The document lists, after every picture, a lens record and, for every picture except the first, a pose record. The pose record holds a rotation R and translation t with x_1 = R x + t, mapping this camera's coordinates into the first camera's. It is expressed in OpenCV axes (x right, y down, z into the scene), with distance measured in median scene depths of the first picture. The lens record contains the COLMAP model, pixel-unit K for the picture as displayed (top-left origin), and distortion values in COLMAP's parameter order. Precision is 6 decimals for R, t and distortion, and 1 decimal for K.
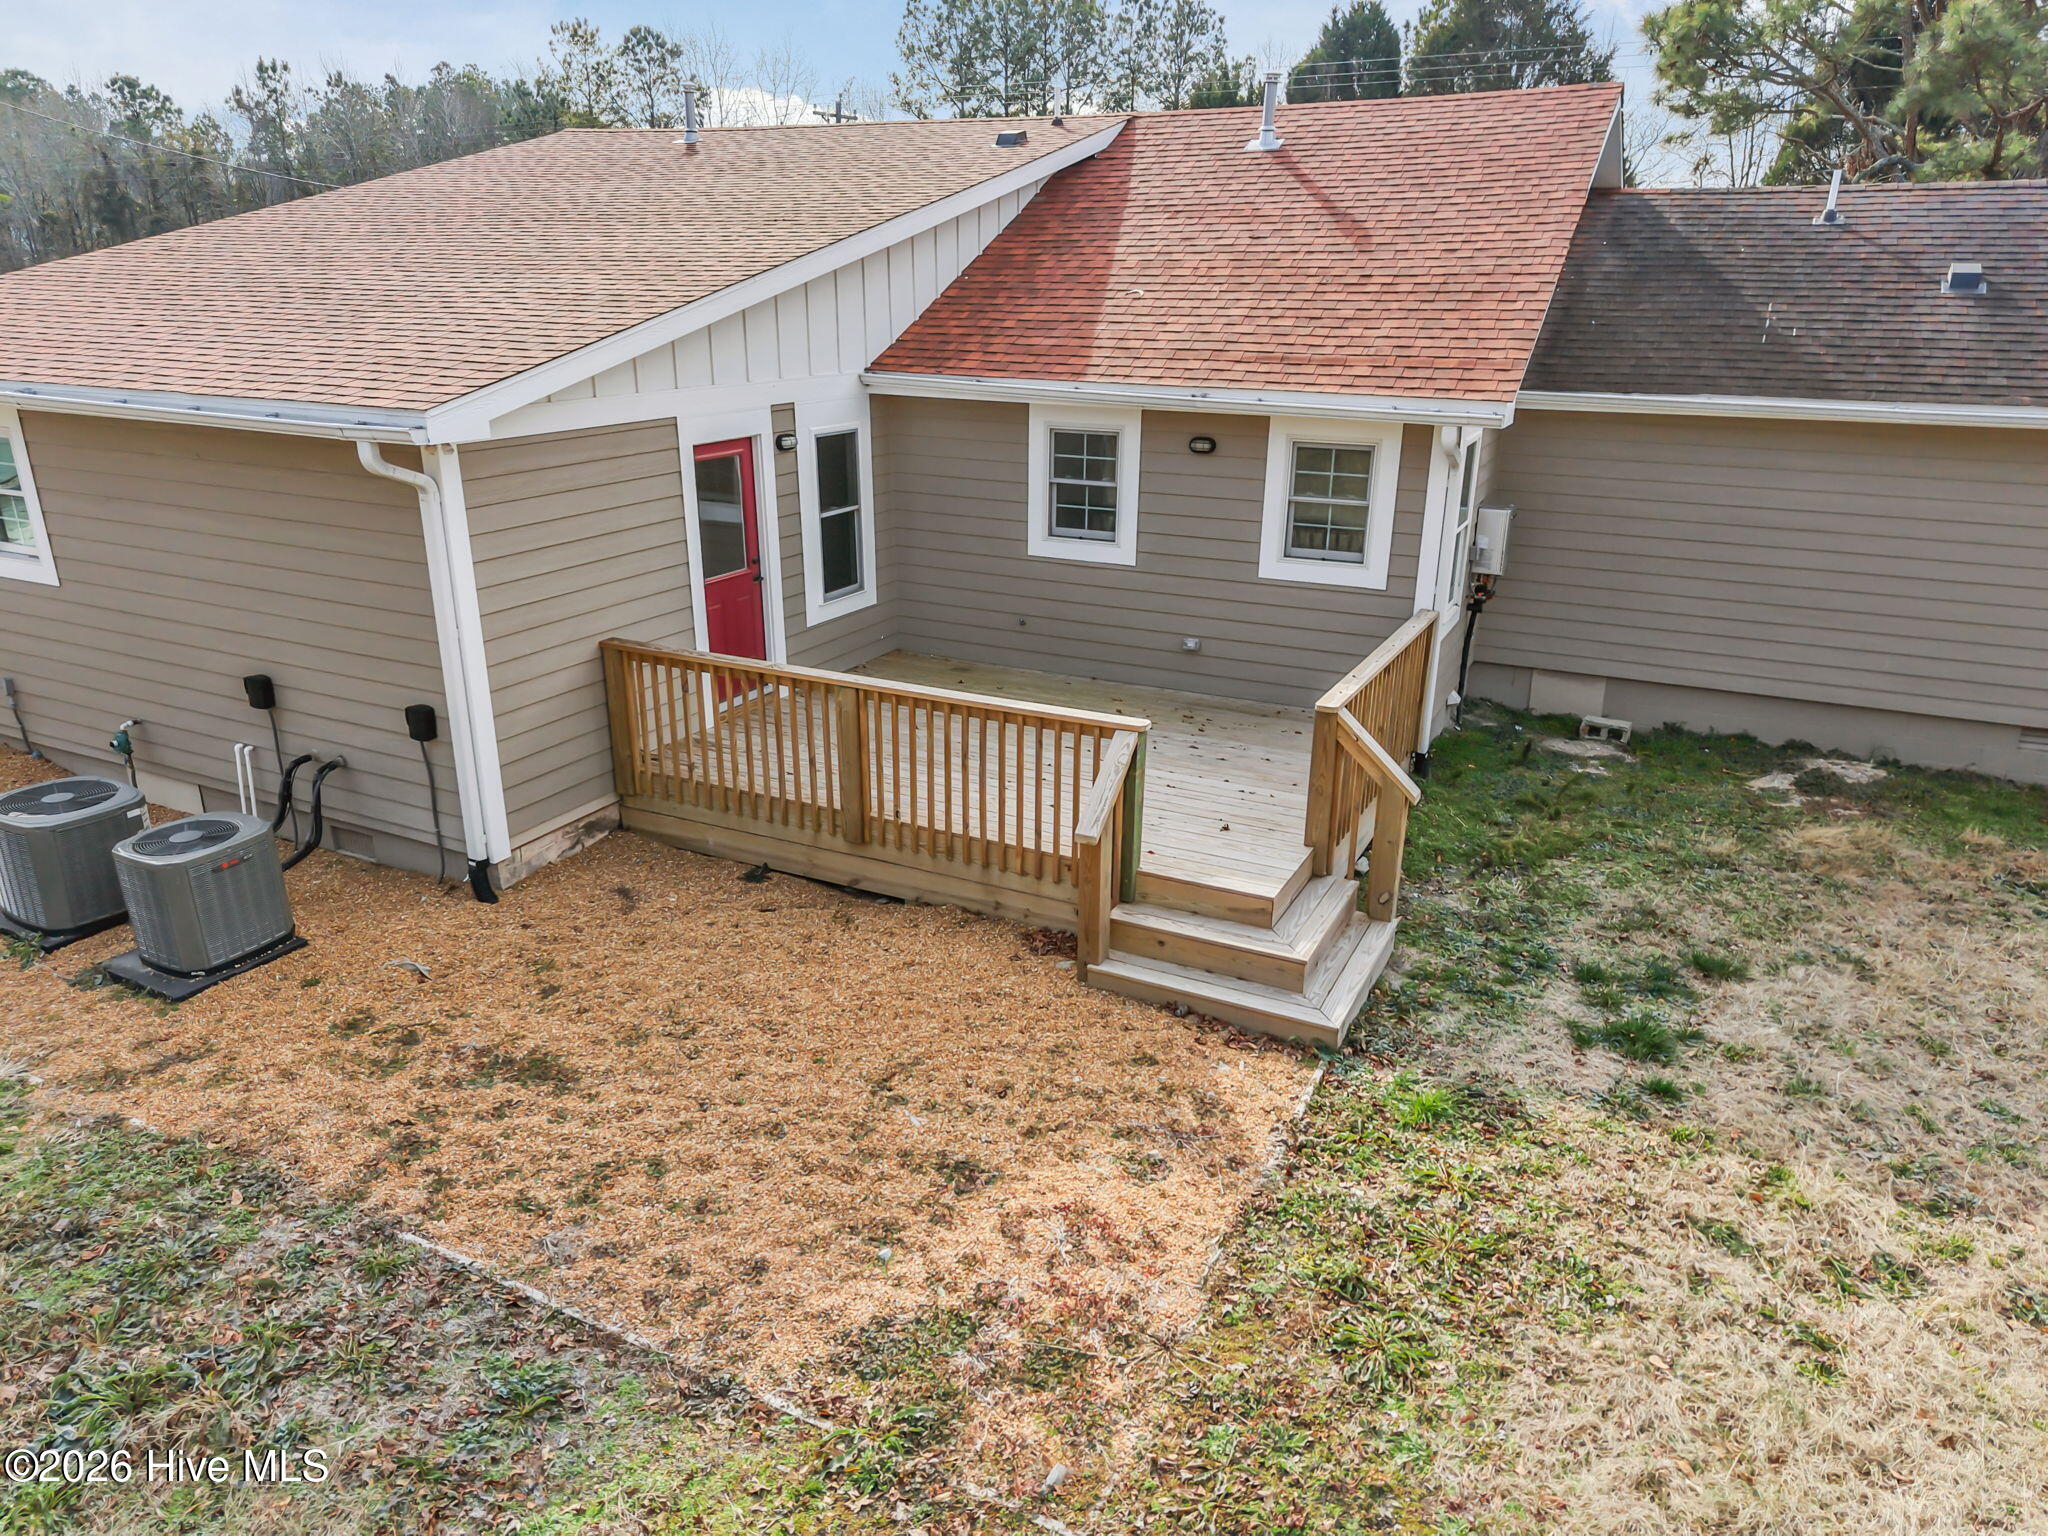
lens RADIAL K [[1369.1, 0, 1013.0], [0, 1369.1, 771.3], [0, 0, 1]] dist [0.020850, -0.018133]
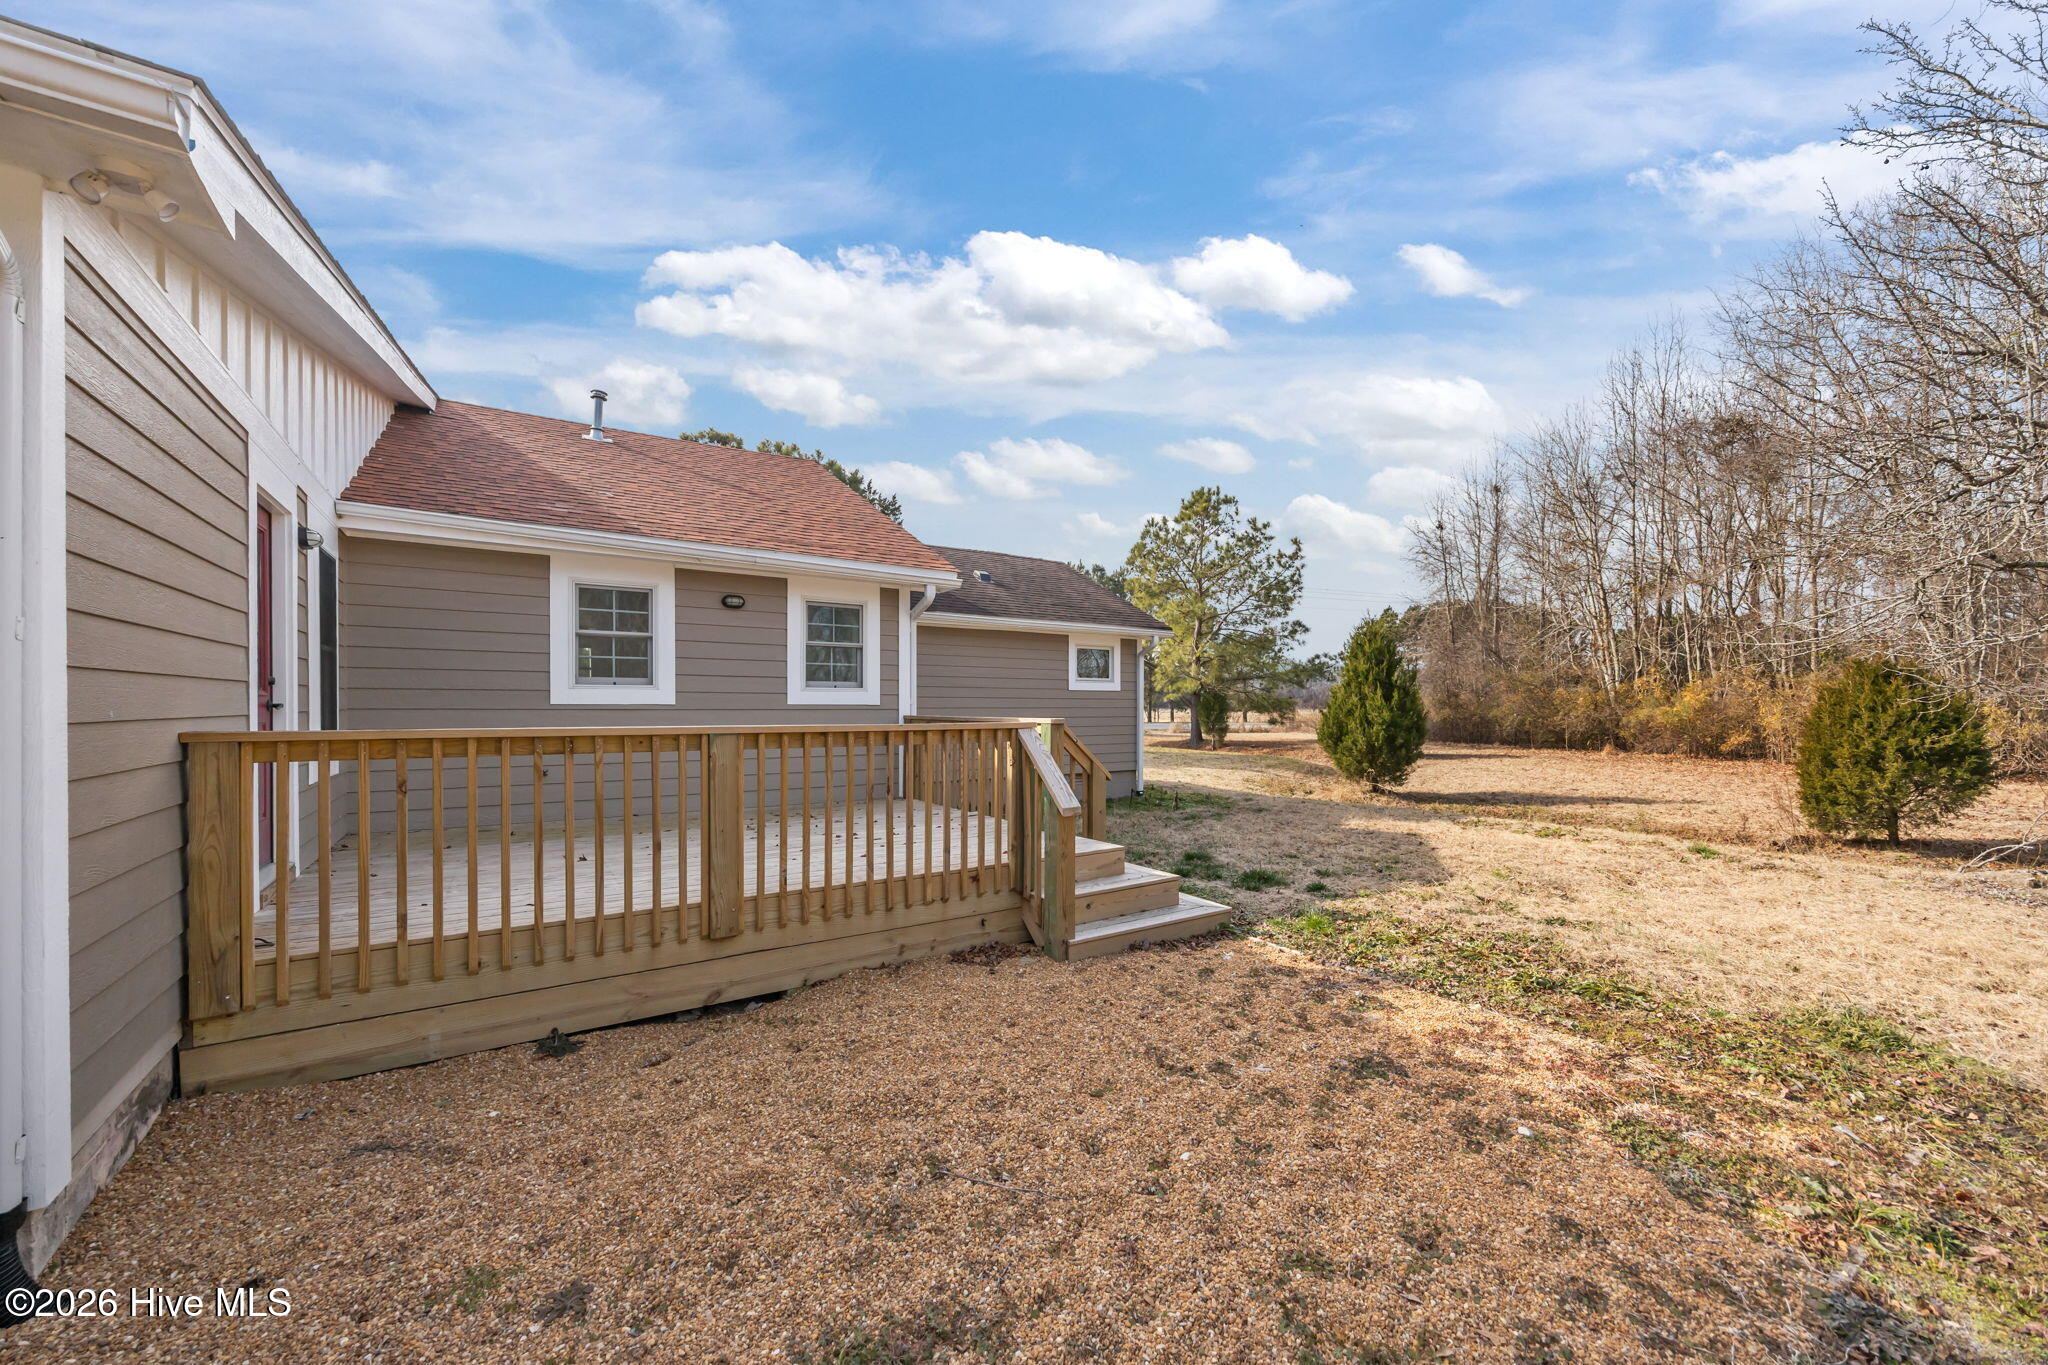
lens RADIAL K [[793.0, 0, 1033.2], [0, 793.0, 712.5], [0, 0, 1]] dist [-0.000641, -0.000162]
pose [[0.483148, -0.015409, 0.875403, -0.361867], [0.295598, 0.944008, -0.146528, 0.040639], [-0.824130, 0.329562, 0.460650, 0.493025]]
